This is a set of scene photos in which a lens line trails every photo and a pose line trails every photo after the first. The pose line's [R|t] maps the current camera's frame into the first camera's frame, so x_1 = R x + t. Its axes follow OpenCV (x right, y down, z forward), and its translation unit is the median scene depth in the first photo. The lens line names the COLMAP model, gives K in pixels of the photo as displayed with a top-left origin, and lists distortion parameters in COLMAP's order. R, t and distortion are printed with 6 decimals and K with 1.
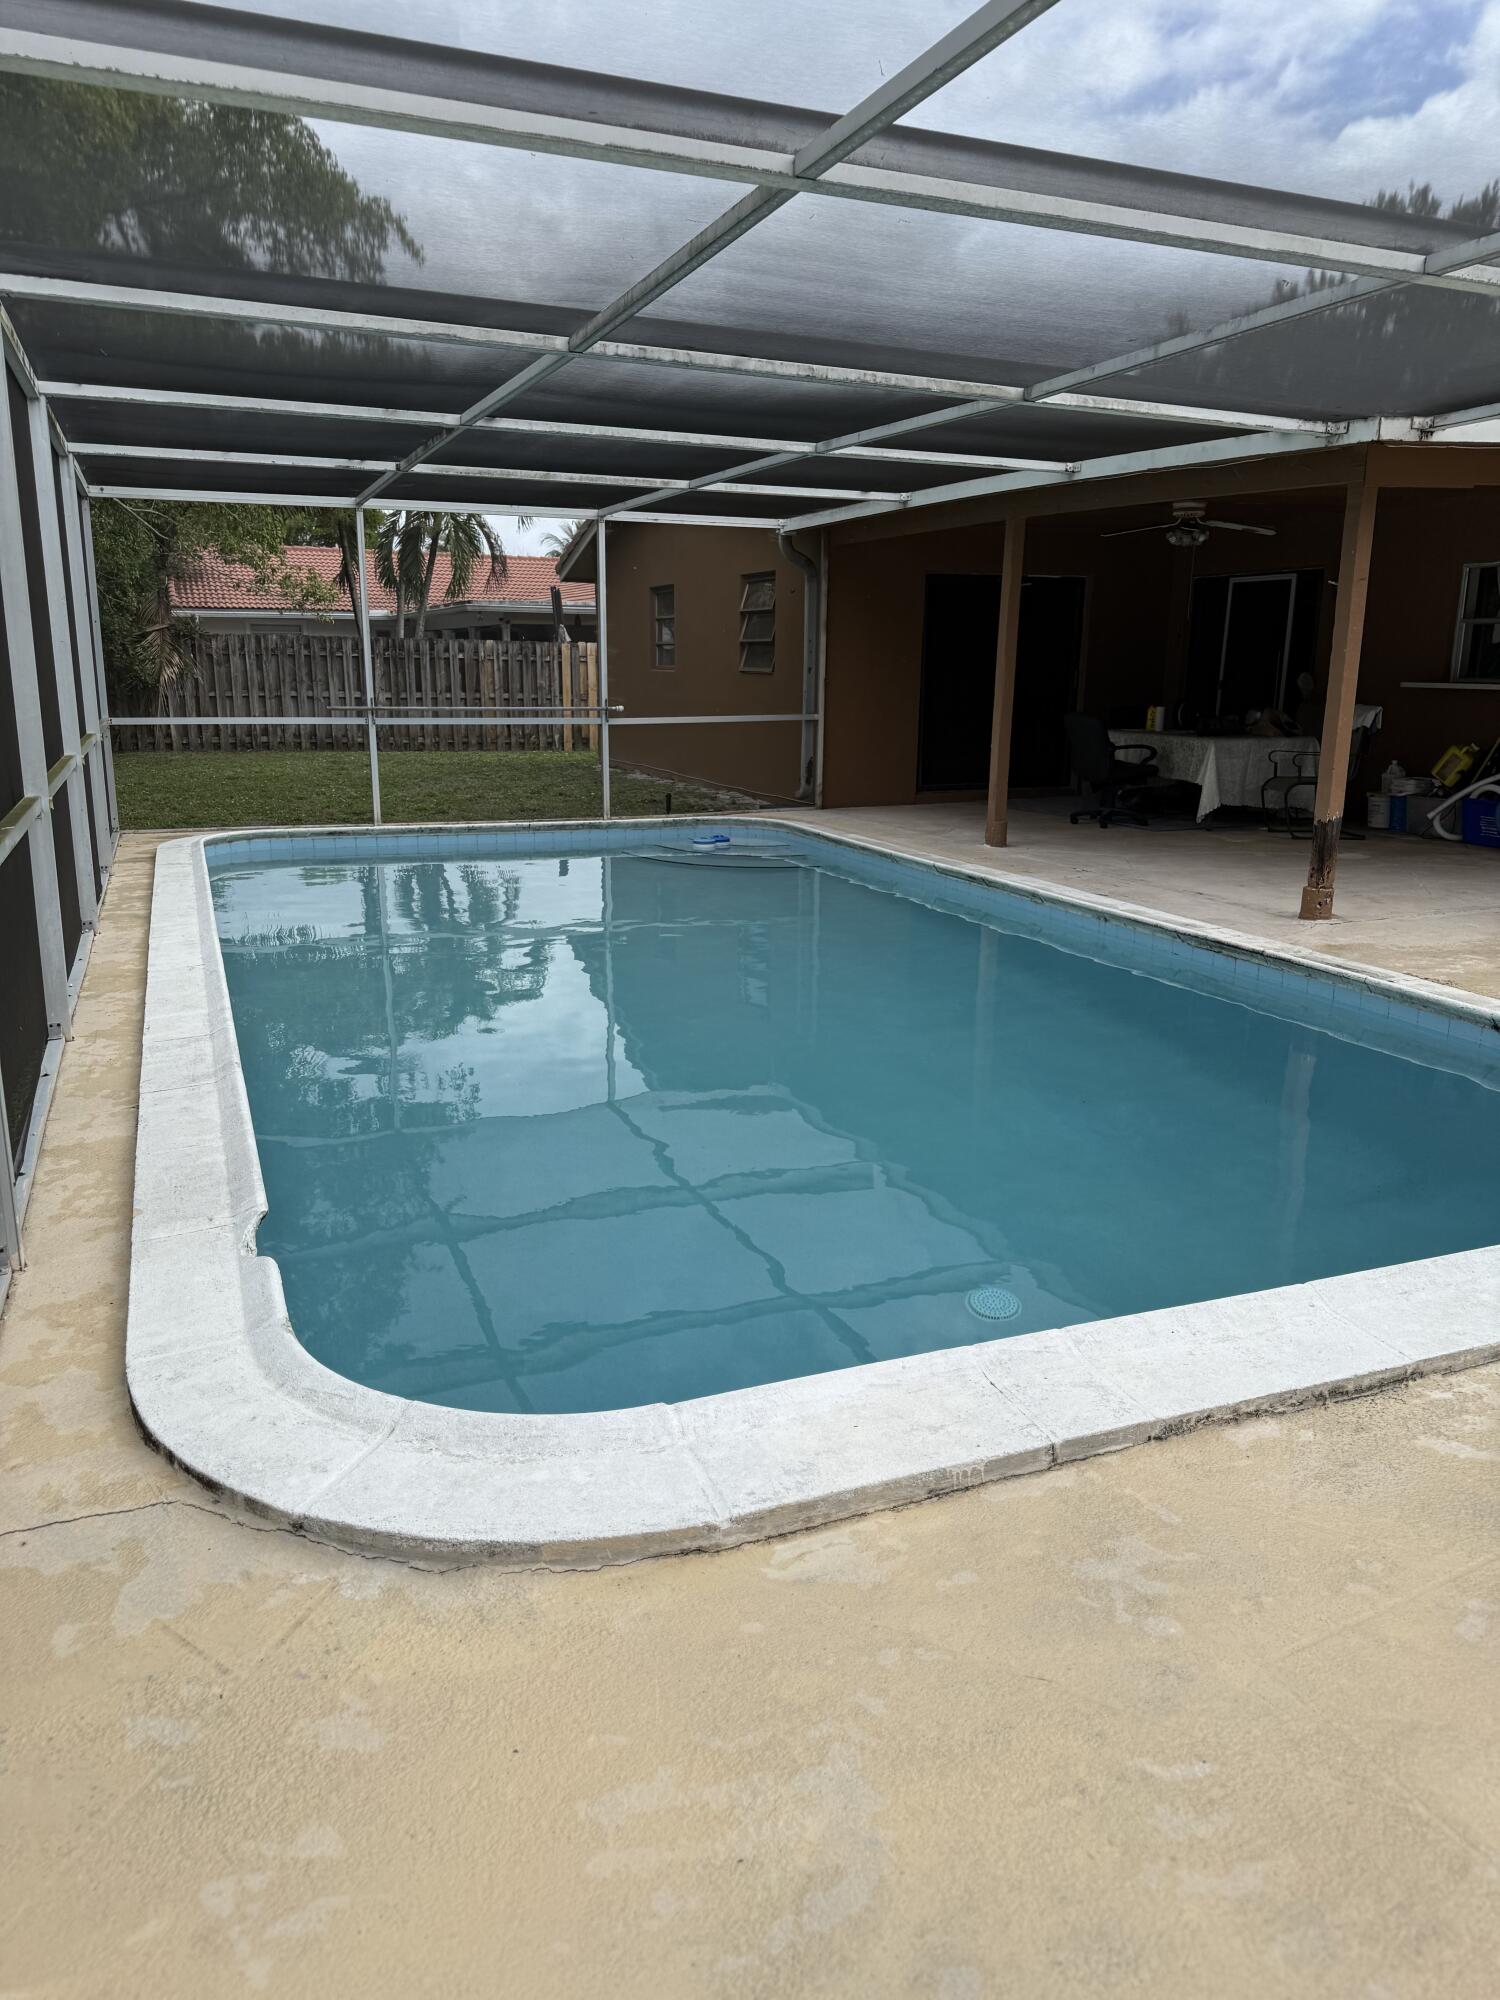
lens RADIAL K [[1398.5, 0, 751.9], [0, 1398.5, 1038.8], [0, 0, 1]] dist [0.006593, -0.006407]
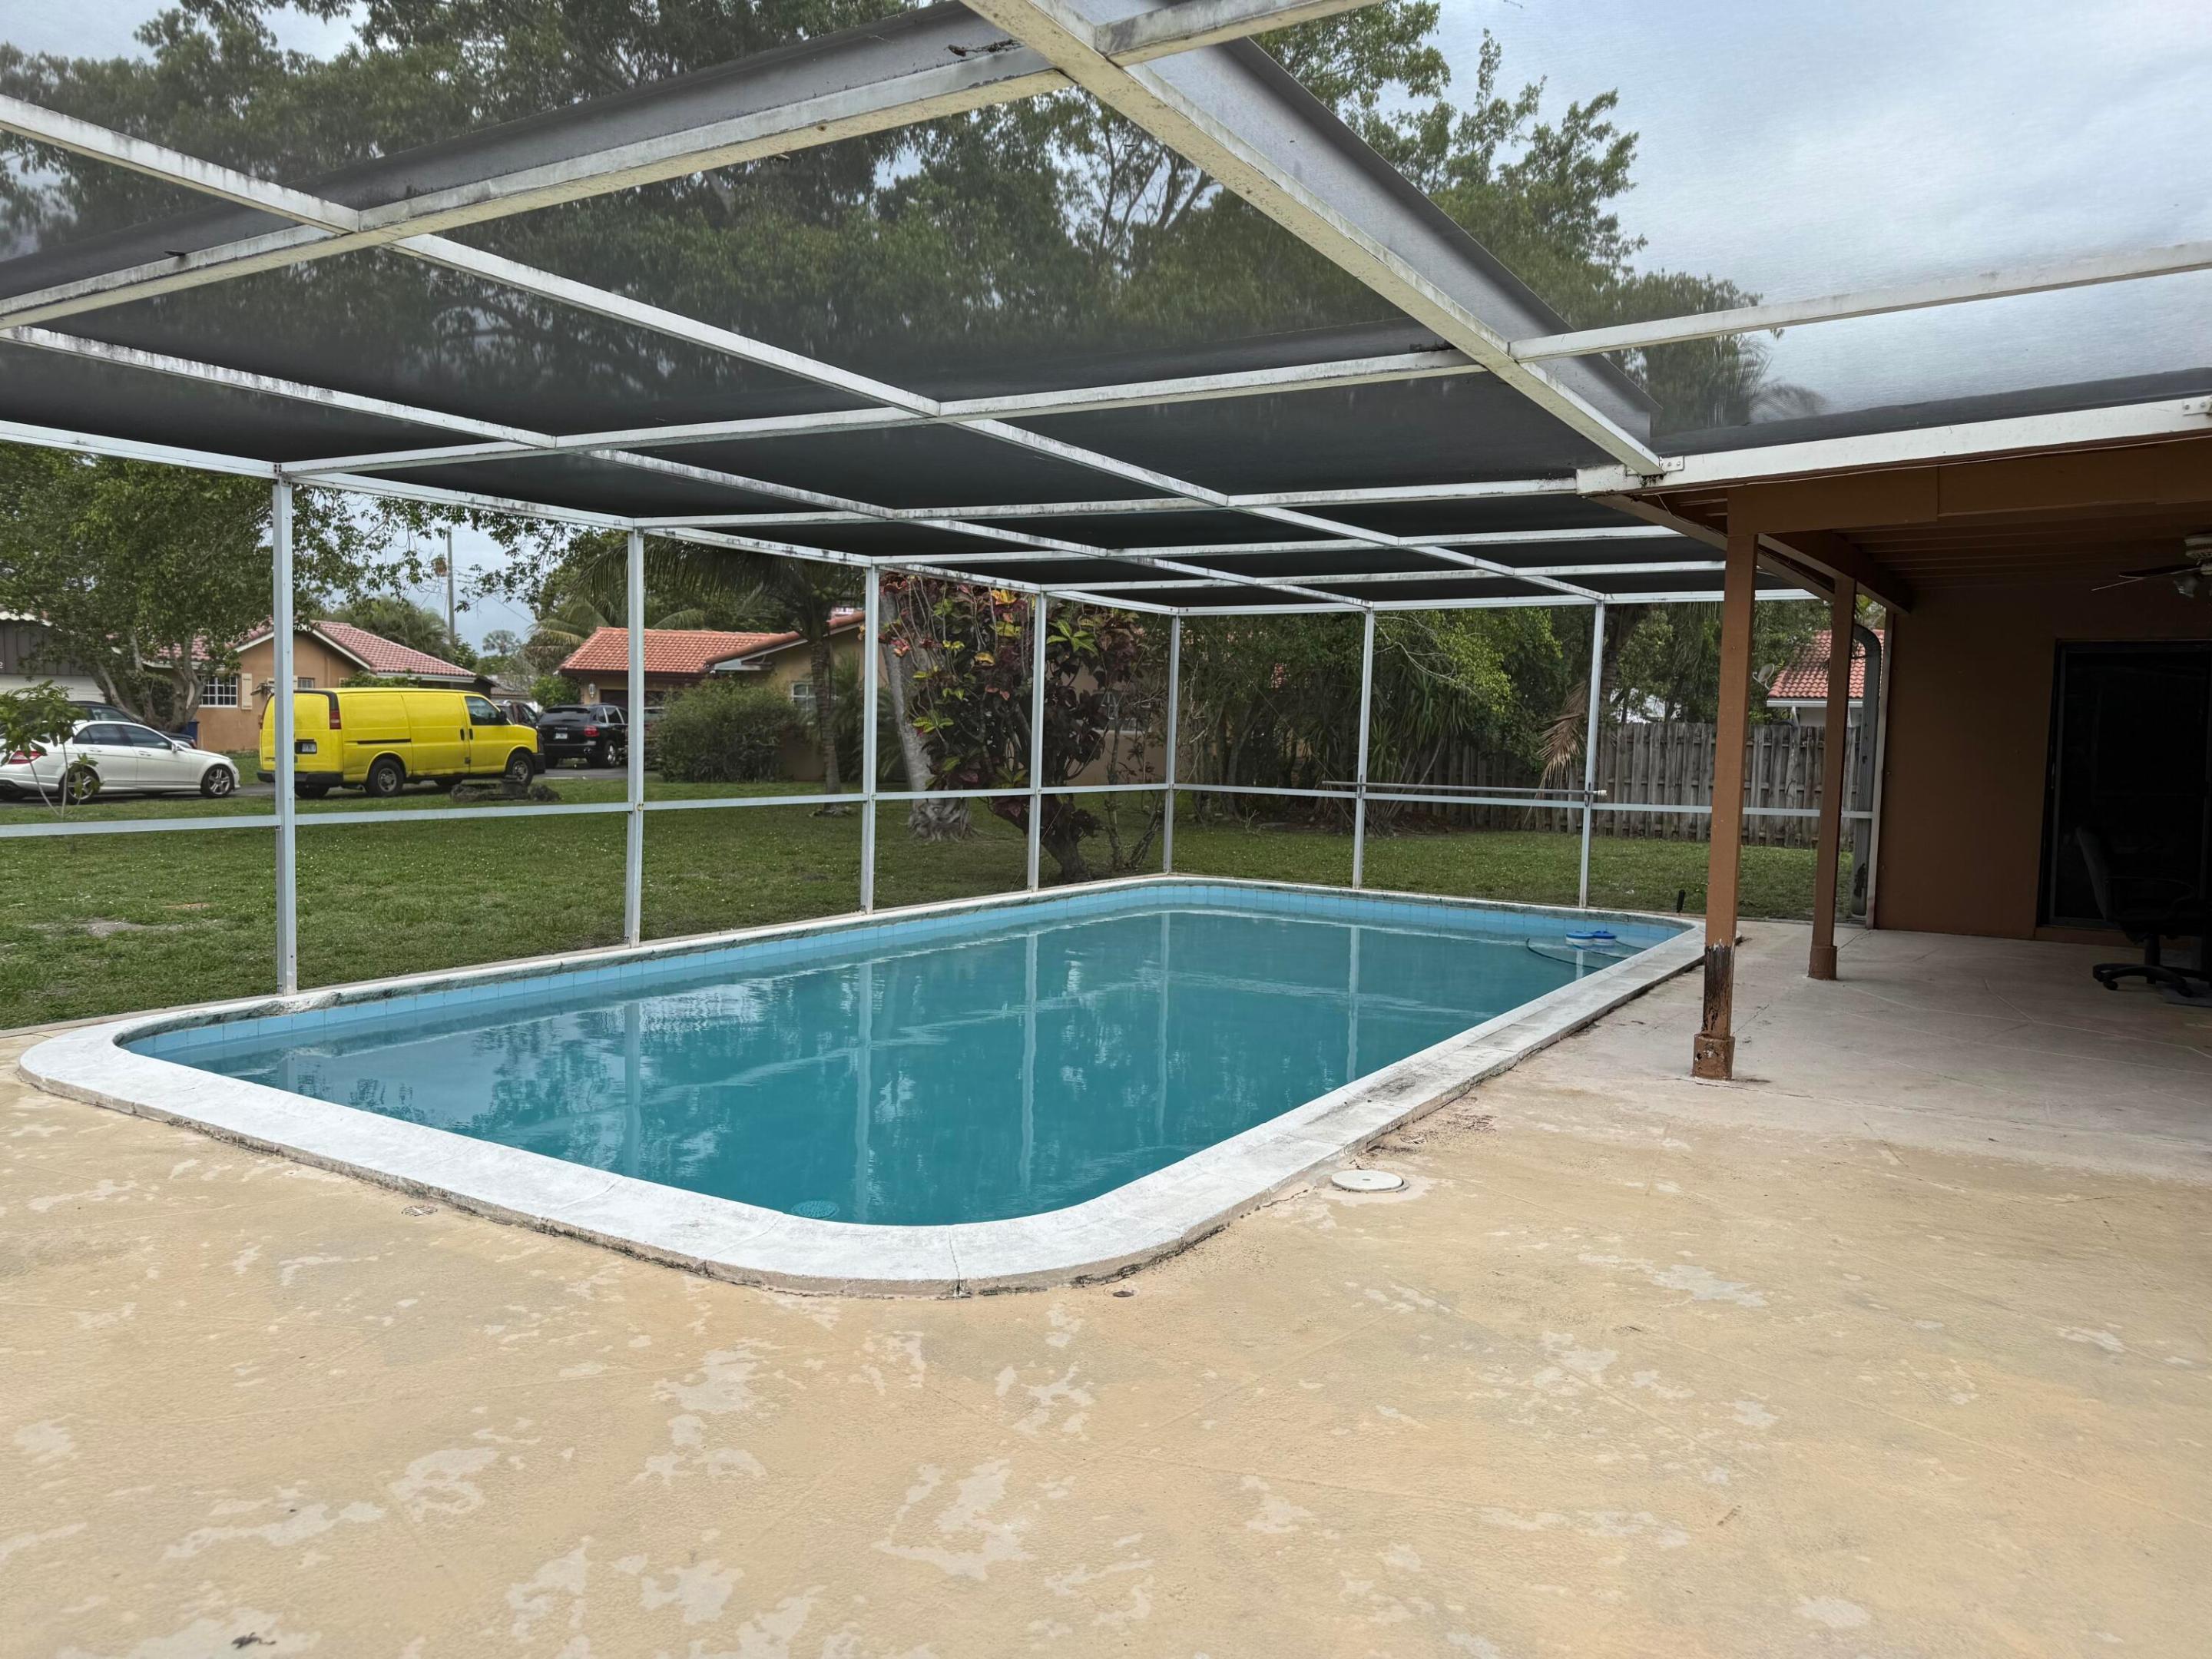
lens RADIAL K [[1546.7, 0, 1114.3], [0, 1546.7, 825.5], [0, 0, 1]] dist [0.006593, -0.006407]
pose [[0.593417, 0.052499, -0.803181, 0.407635], [-0.225844, 0.968645, -0.103547, -0.024909], [0.772561, 0.242841, 0.586667, 0.104332]]
